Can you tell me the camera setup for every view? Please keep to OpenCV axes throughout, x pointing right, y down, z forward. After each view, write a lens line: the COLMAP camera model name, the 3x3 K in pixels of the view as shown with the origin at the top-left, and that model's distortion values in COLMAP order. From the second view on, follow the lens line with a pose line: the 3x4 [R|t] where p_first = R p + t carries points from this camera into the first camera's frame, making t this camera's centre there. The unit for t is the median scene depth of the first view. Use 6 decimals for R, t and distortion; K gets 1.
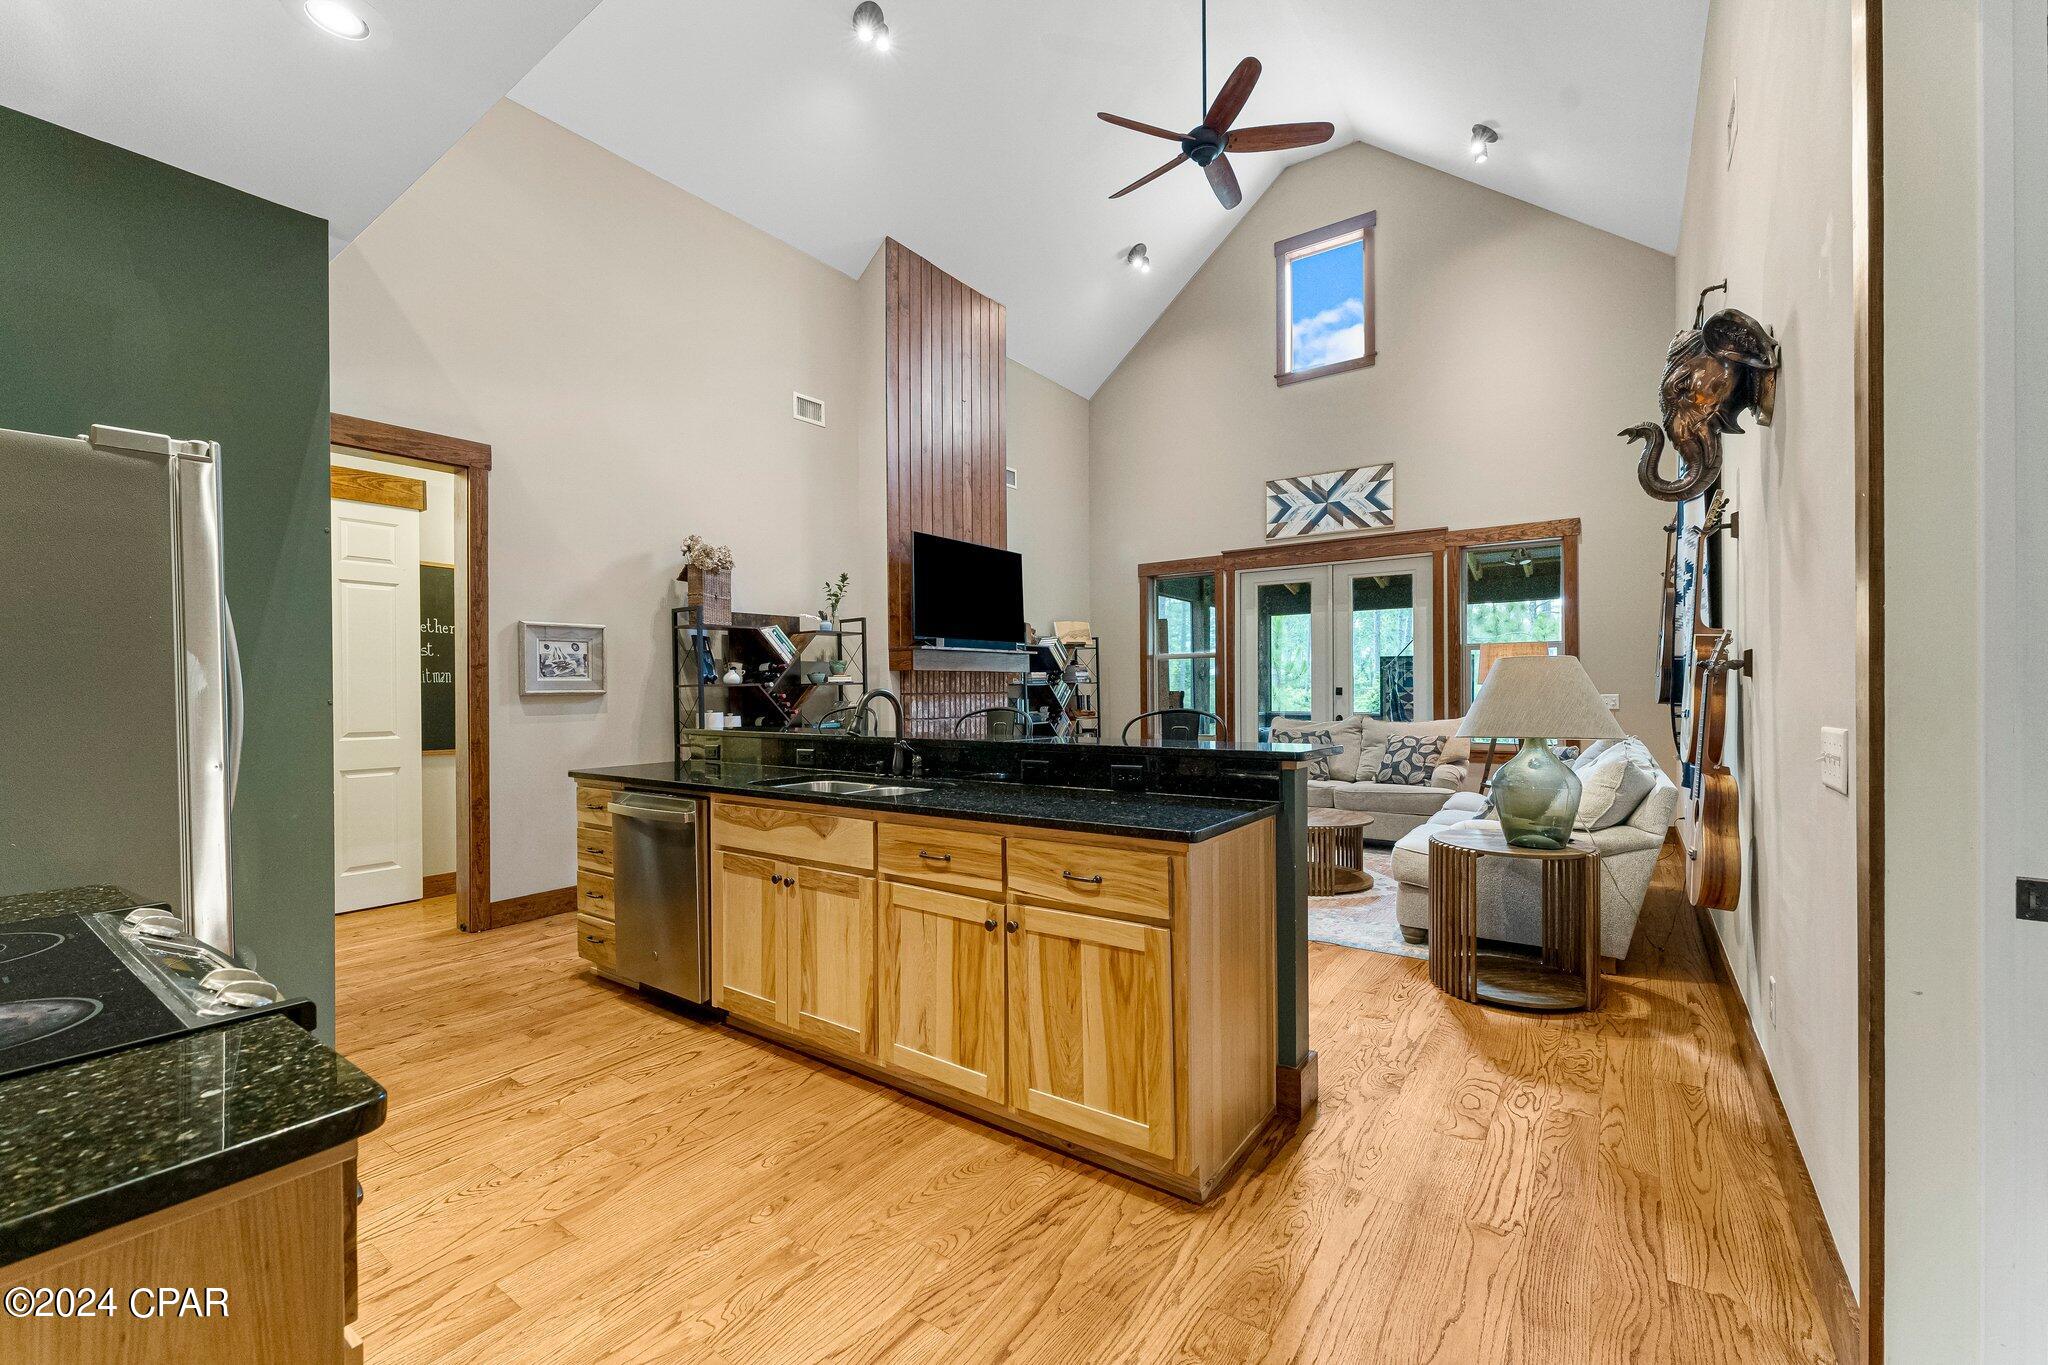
lens RADIAL K [[836.1, 0, 1015.0], [0, 836.1, 689.3], [0, 0, 1]] dist [-0.001630, -0.000110]
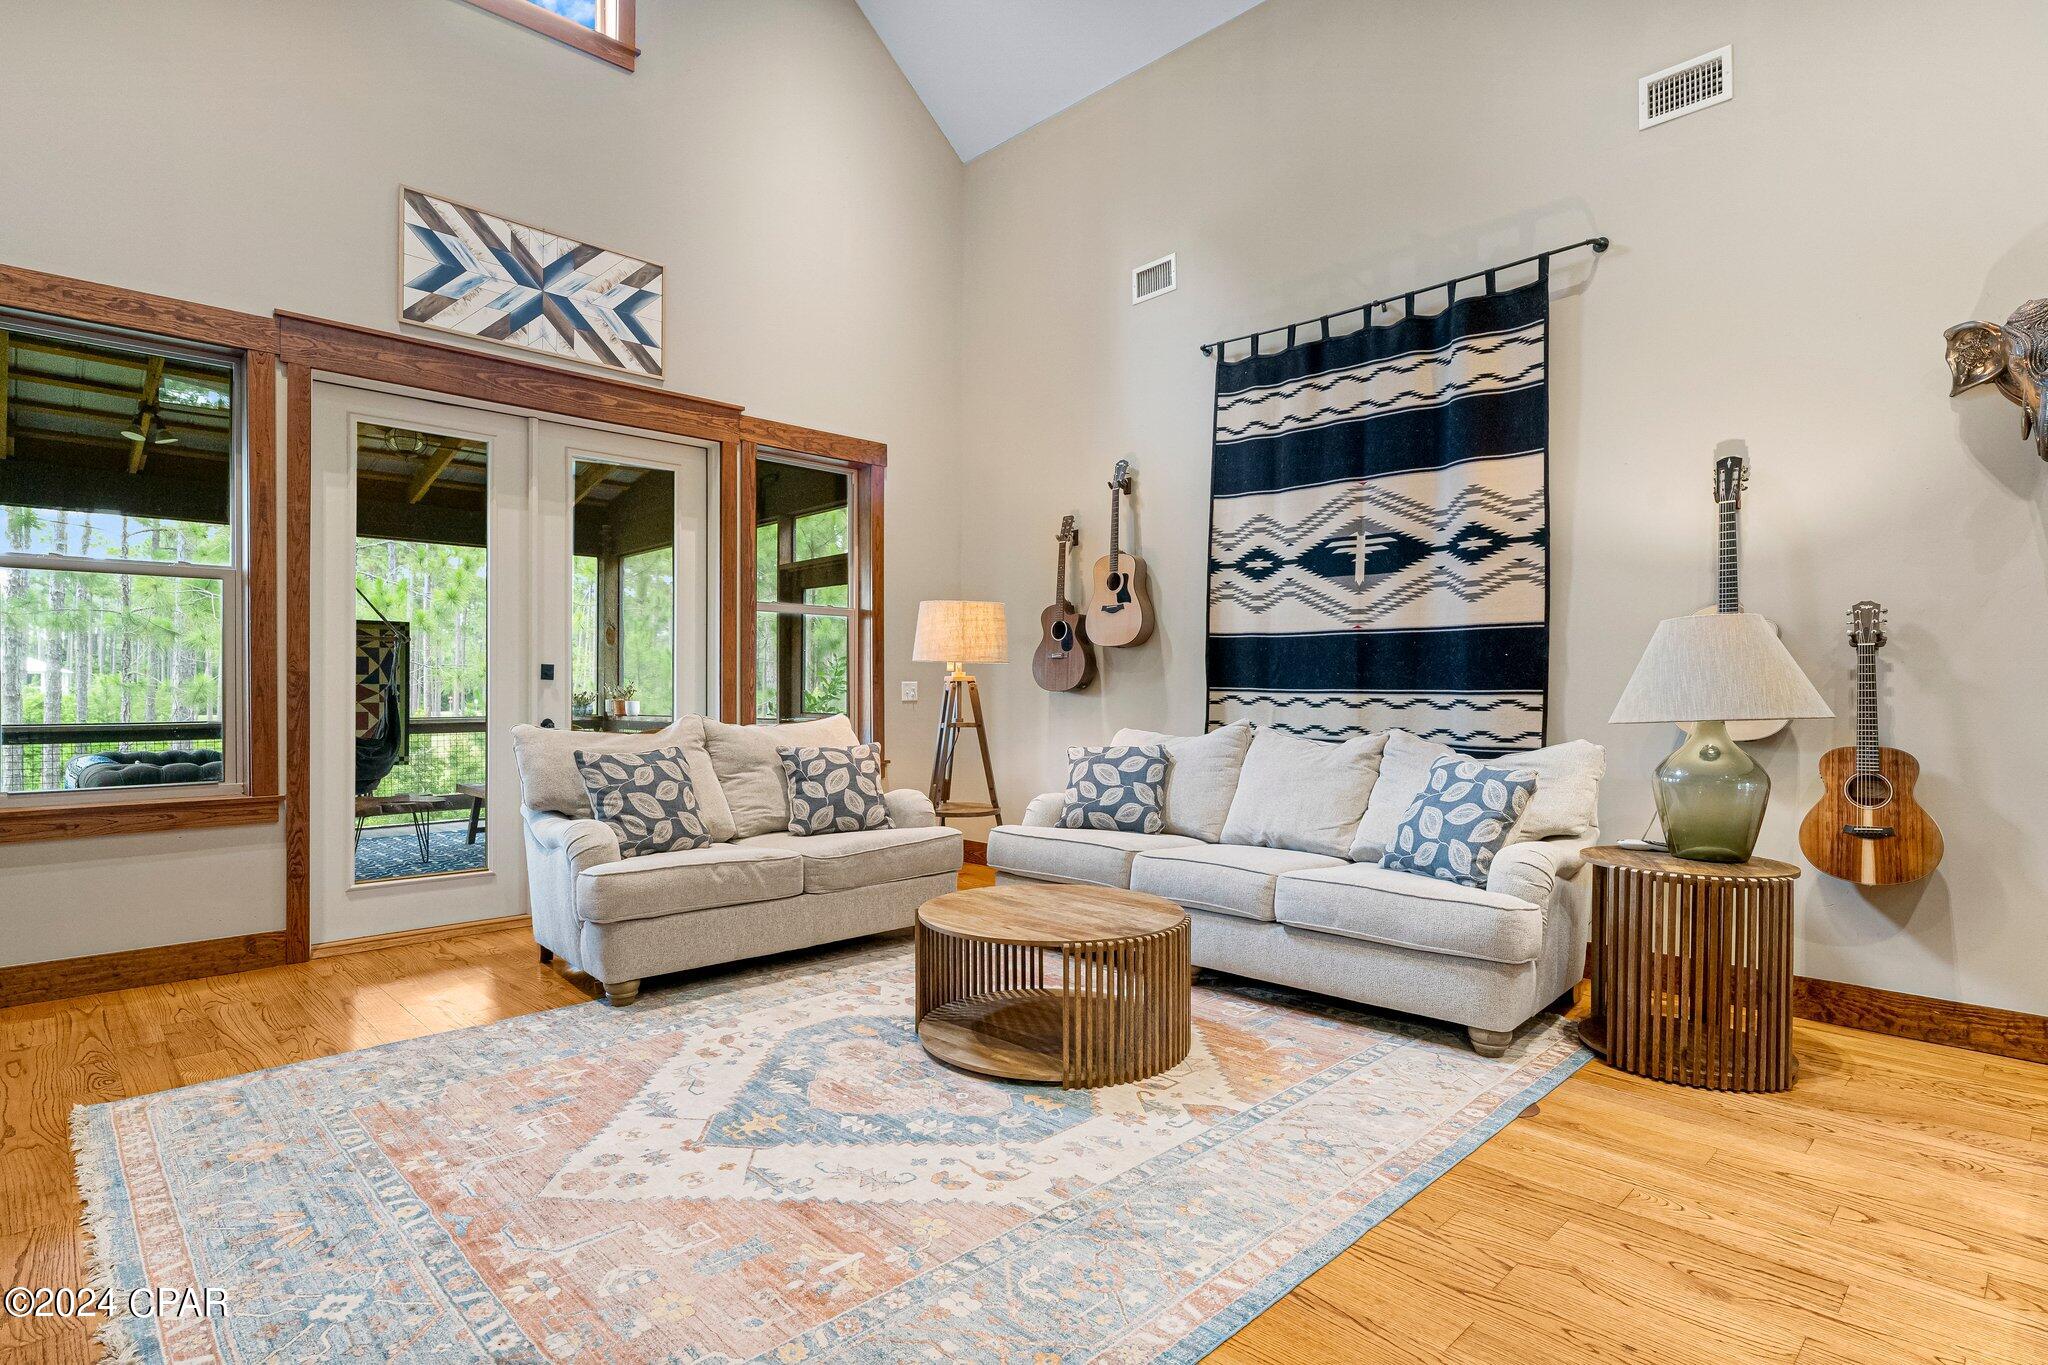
lens RADIAL K [[1040.3, 0, 1018.6], [0, 1040.3, 690.9], [0, 0, 1]] dist [-0.000624, 0.000072]
pose [[0.170764, 0.005049, 0.985299, -0.200496], [-0.003243, 0.999984, -0.004563, 0.017088], [-0.985307, -0.002416, 0.170778, 0.669024]]
